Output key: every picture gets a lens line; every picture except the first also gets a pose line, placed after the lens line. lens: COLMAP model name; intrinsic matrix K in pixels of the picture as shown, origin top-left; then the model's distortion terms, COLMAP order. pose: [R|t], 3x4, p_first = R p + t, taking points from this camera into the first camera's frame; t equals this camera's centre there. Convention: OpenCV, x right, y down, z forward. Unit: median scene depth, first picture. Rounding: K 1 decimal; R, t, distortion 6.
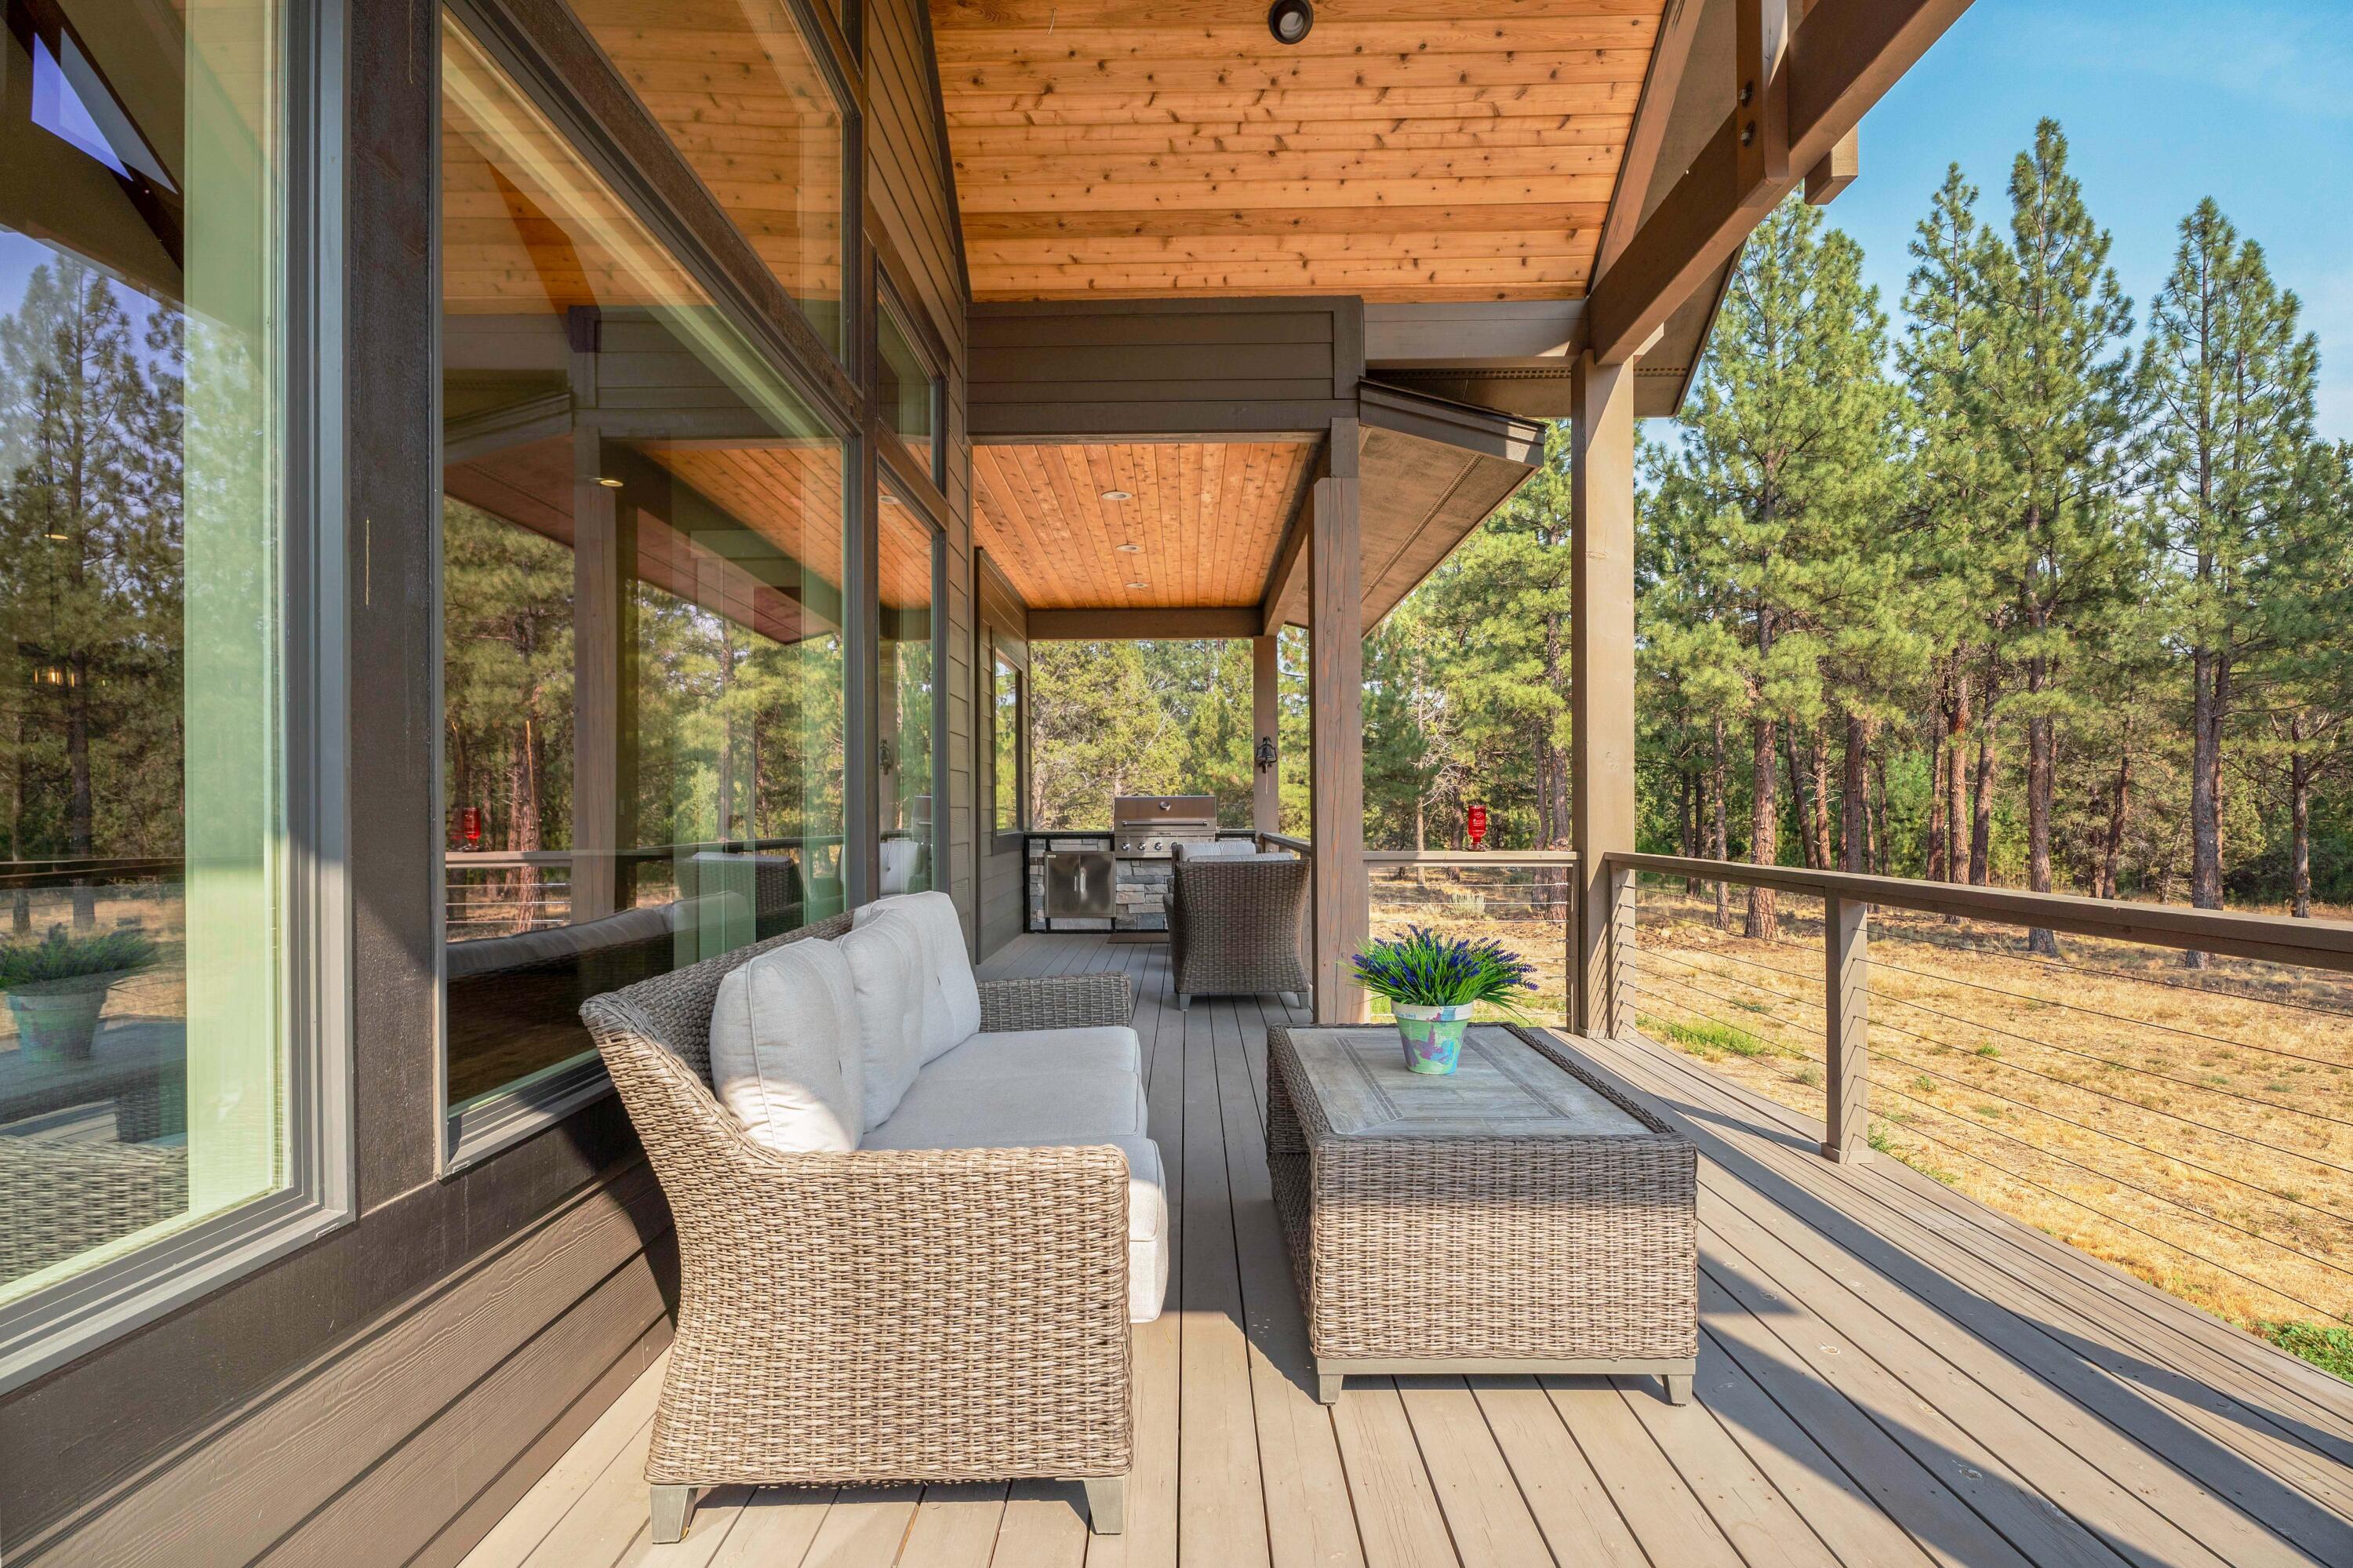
lens RADIAL K [[1152.4, 0, 1176.5], [0, 1152.4, 784.0], [0, 0, 1]] dist [0.000708, -0.000201]
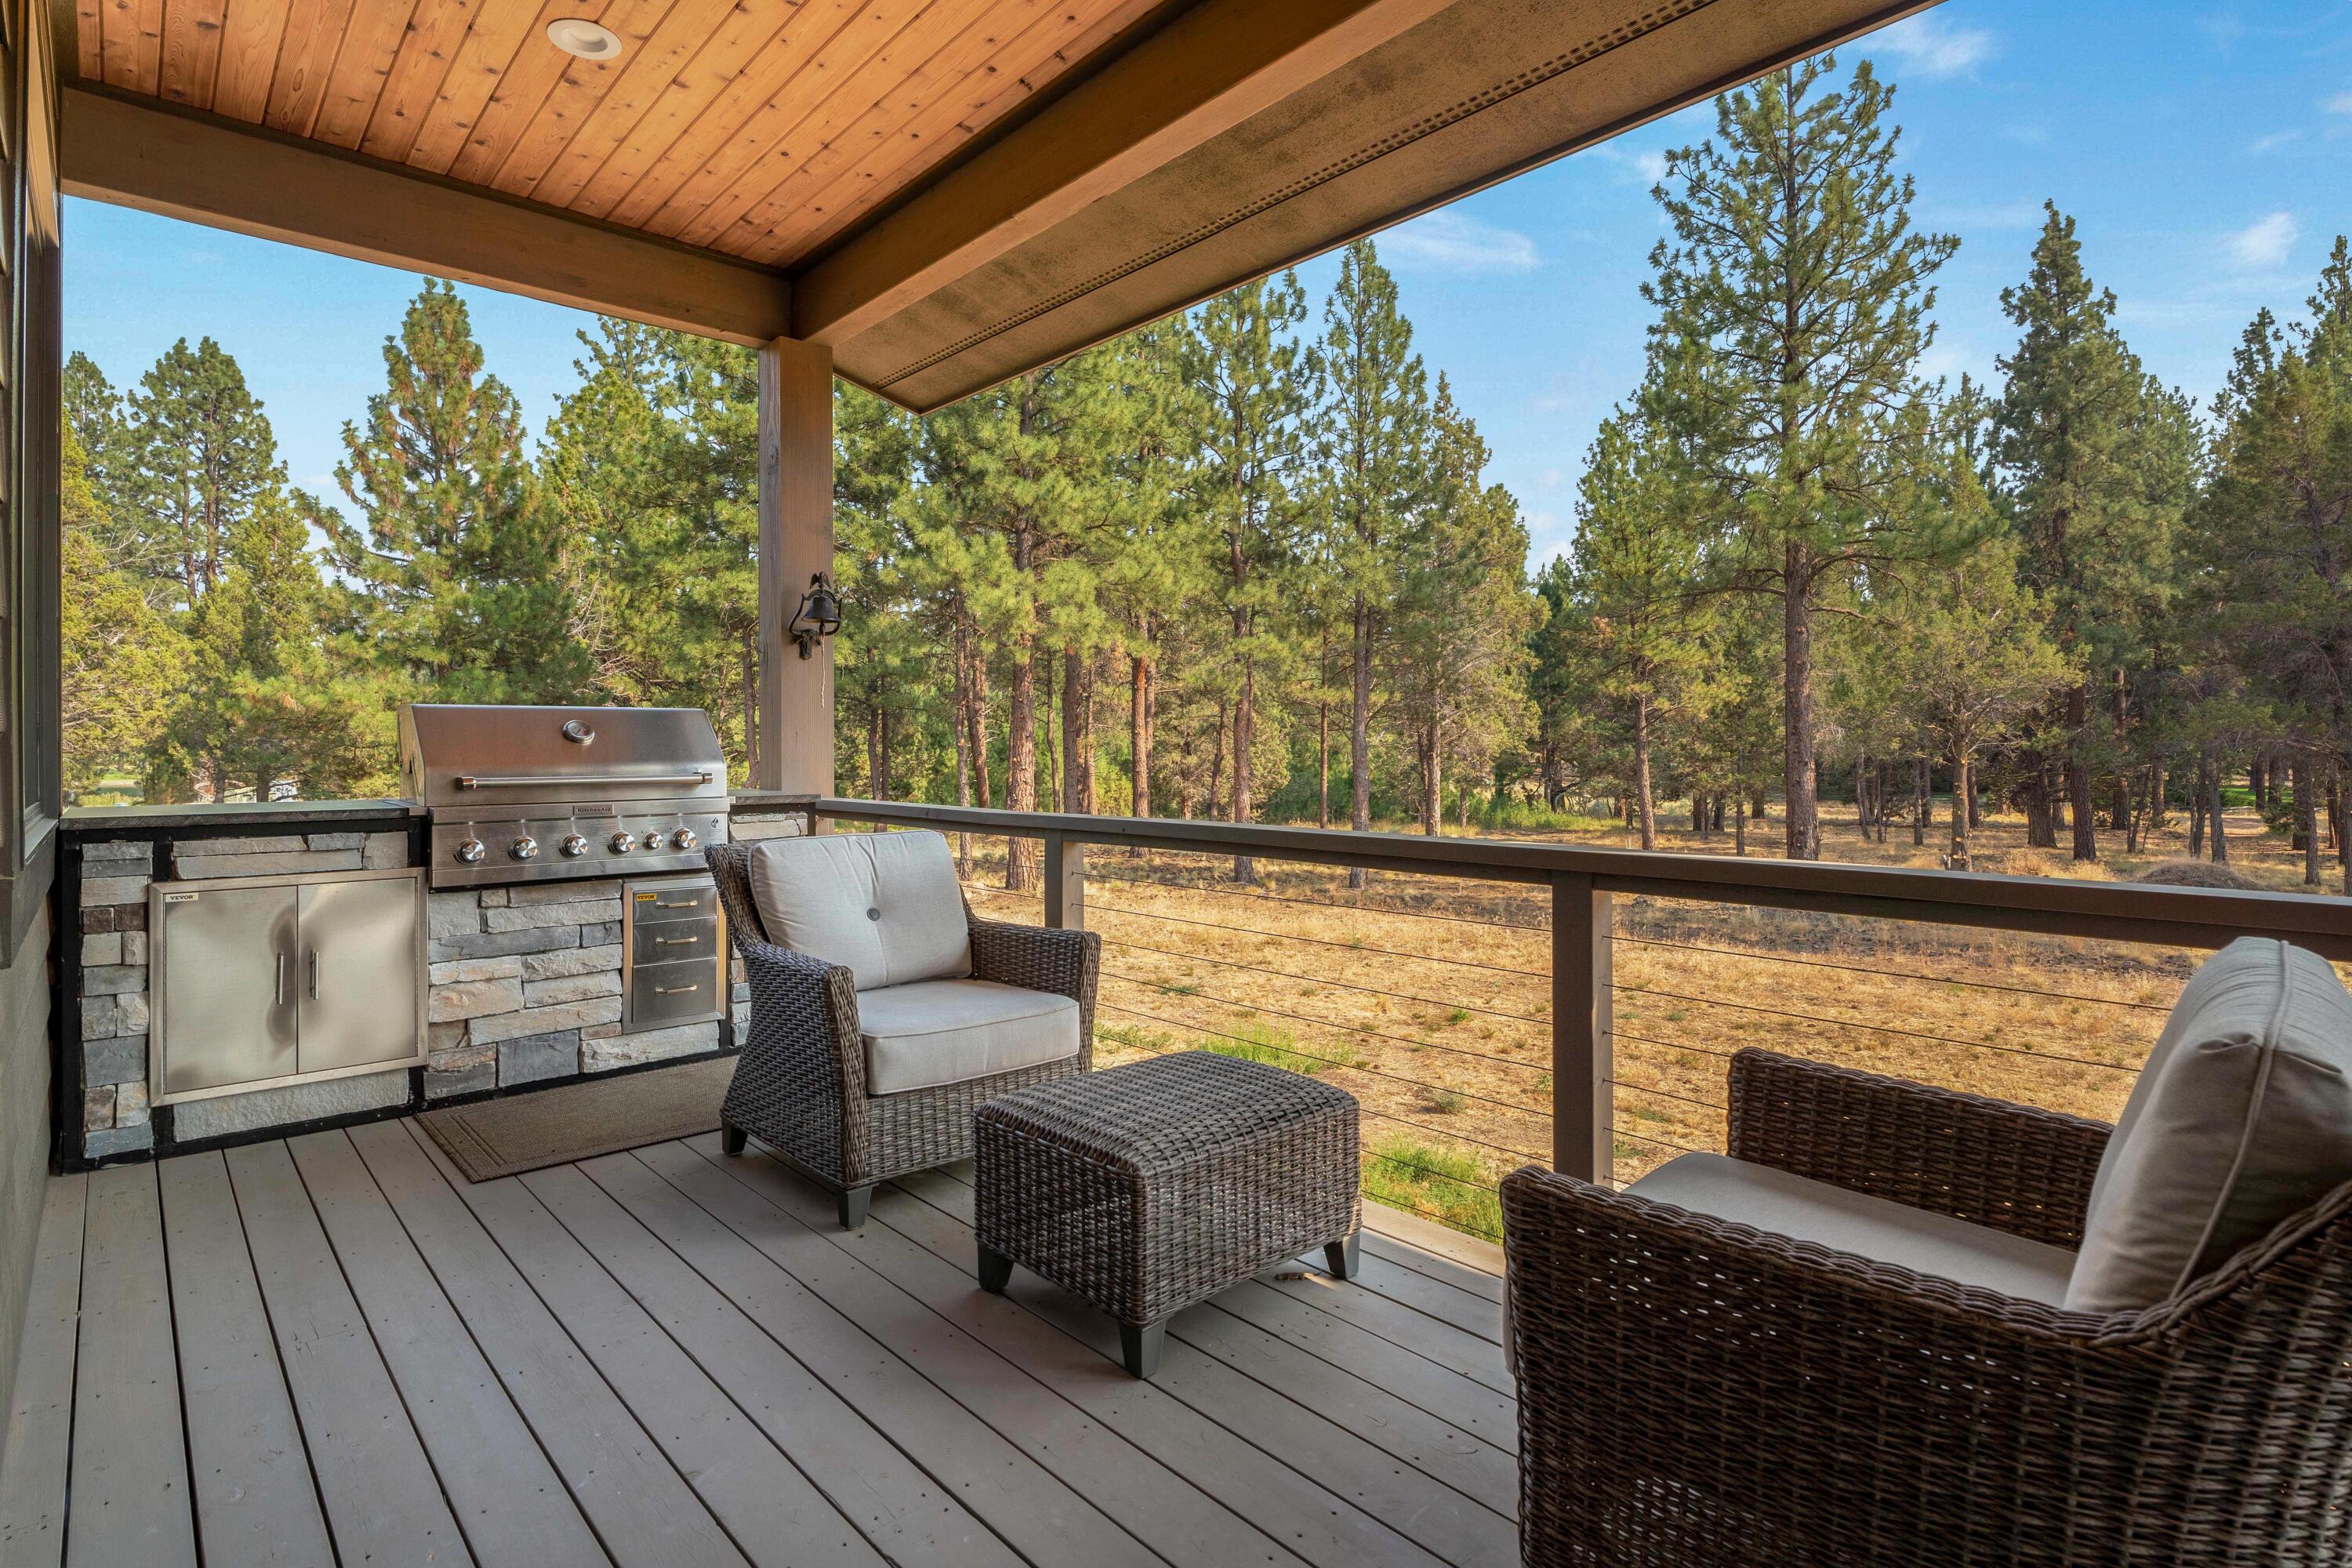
lens RADIAL K [[1159.5, 0, 1110.8], [0, 1159.5, 749.1], [0, 0, 1]] dist [0.020614, -0.025474]
pose [[0.751764, 0.001810, 0.659429, -0.053745], [-0.016442, 0.999737, 0.016000, 0.006809], [-0.659227, -0.022871, 0.751596, 0.264518]]
